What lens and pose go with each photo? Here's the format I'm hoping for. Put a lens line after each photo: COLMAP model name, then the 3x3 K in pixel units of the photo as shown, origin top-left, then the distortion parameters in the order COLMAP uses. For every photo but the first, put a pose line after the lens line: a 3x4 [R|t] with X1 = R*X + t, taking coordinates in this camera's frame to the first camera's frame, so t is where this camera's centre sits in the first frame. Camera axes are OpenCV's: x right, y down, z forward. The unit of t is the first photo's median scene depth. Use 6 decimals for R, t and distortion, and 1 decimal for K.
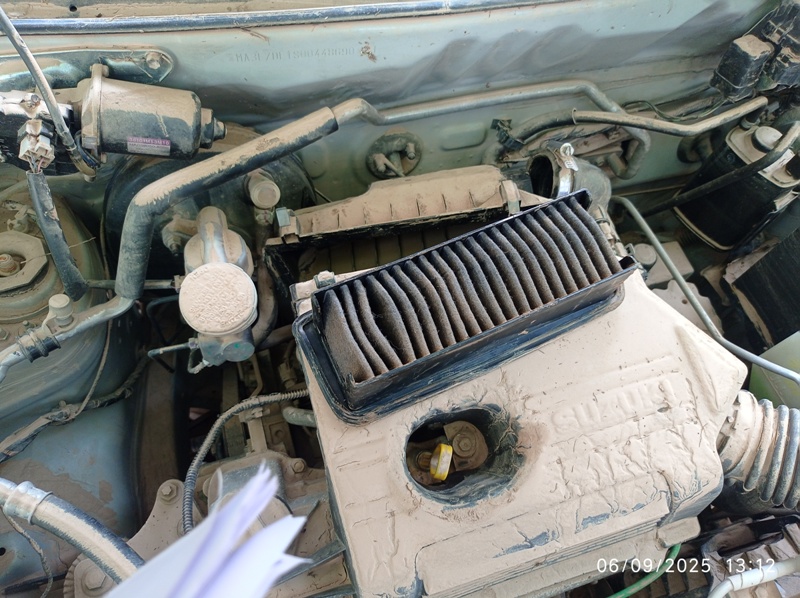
lens RADIAL K [[611.7, 0, 400.0], [0, 611.7, 299.0], [0, 0, 1]] dist [0.002416, 0.006791]
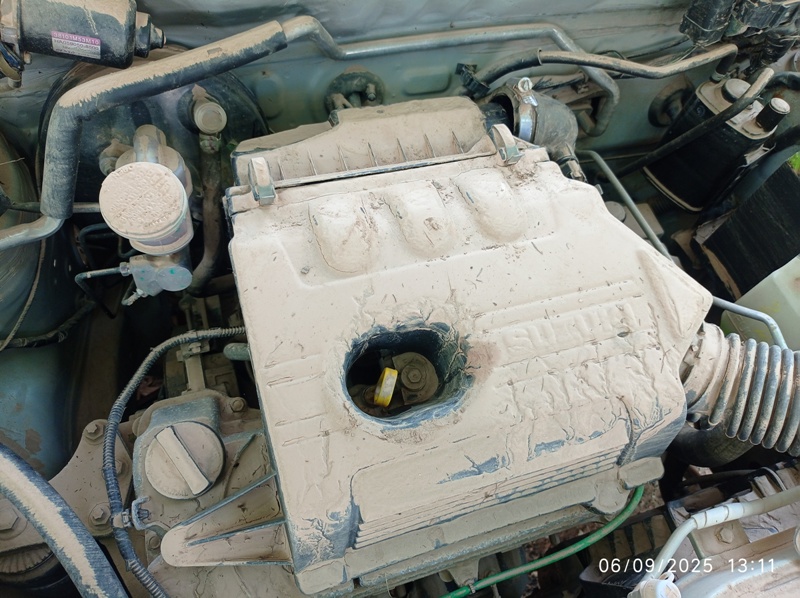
lens RADIAL K [[611.7, 0, 400.0], [0, 611.7, 299.0], [0, 0, 1]] dist [0.002416, 0.006791]
pose [[0.999540, 0.015656, 0.025960, 0.056012], [-0.014924, 0.999492, -0.028168, 0.140794], [-0.026388, 0.027768, 0.999266, 0.064228]]
